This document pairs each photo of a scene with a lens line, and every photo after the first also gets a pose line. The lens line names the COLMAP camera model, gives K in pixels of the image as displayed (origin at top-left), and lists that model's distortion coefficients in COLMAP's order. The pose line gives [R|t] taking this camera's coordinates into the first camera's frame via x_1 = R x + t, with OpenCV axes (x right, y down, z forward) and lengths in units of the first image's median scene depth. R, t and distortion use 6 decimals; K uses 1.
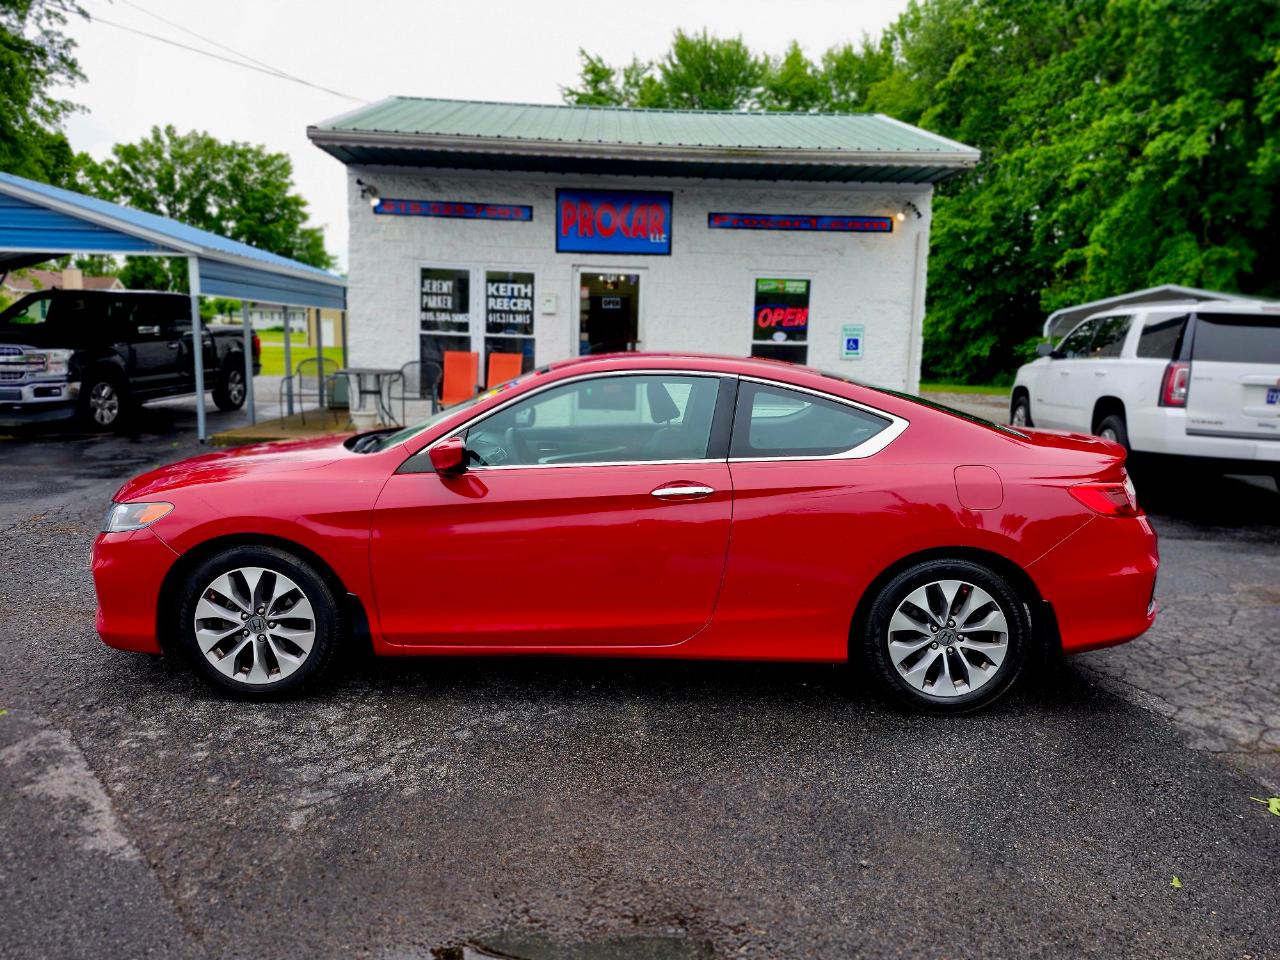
lens RADIAL K [[843.0, 0, 633.2], [0, 843.0, 480.1], [0, 0, 1]] dist [0.022848, -0.003768]
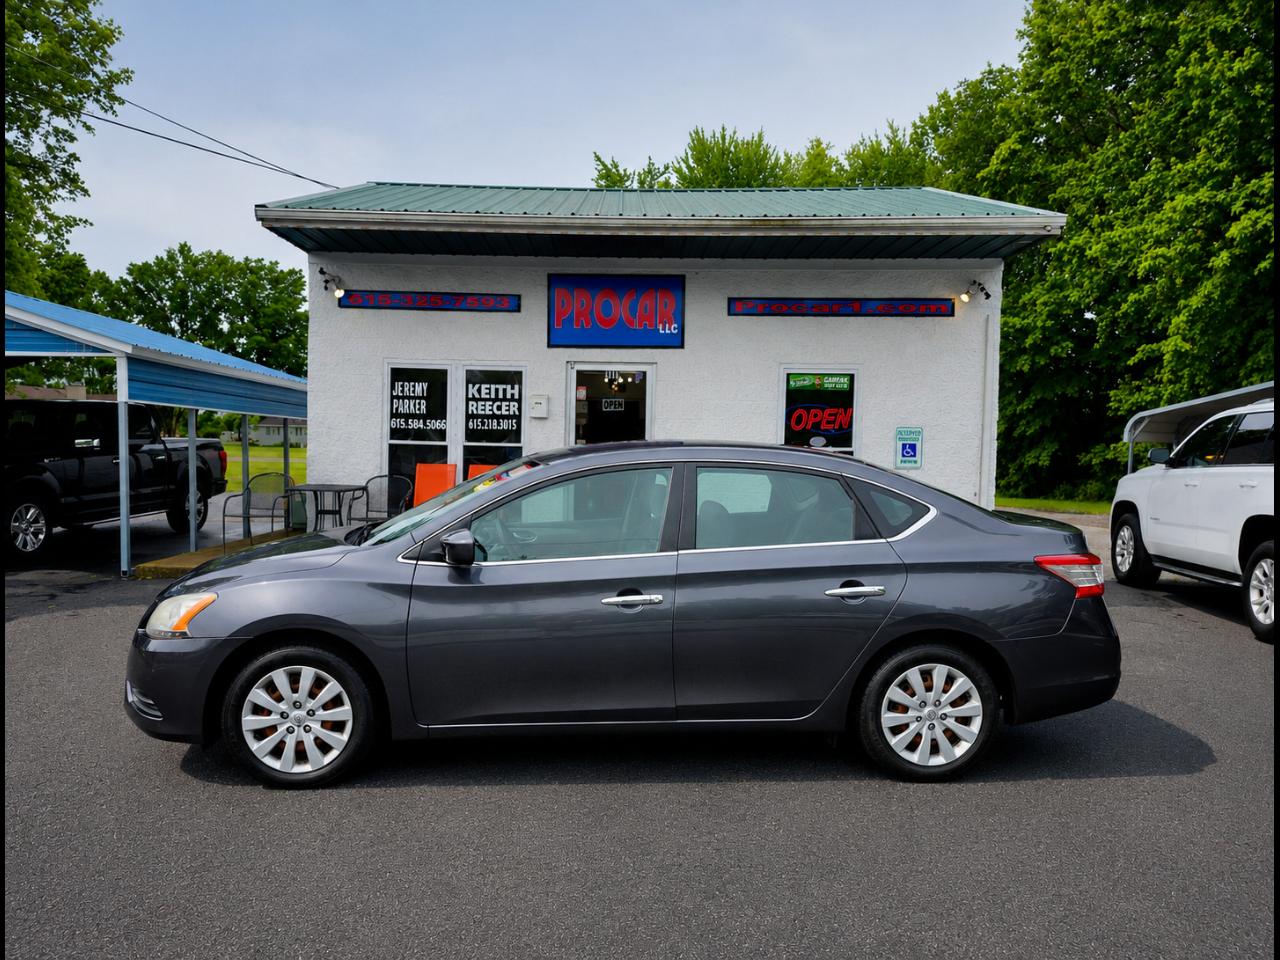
lens RADIAL K [[530.0, 0, 651.1], [0, 530.0, 483.7], [0, 0, 1]] dist [0.001435, -0.000240]
pose [[0.998041, -0.007231, -0.062145, 0.043599], [-0.000803, 0.991738, -0.128279, -0.064501], [0.062559, 0.128078, 0.989789, 0.490130]]
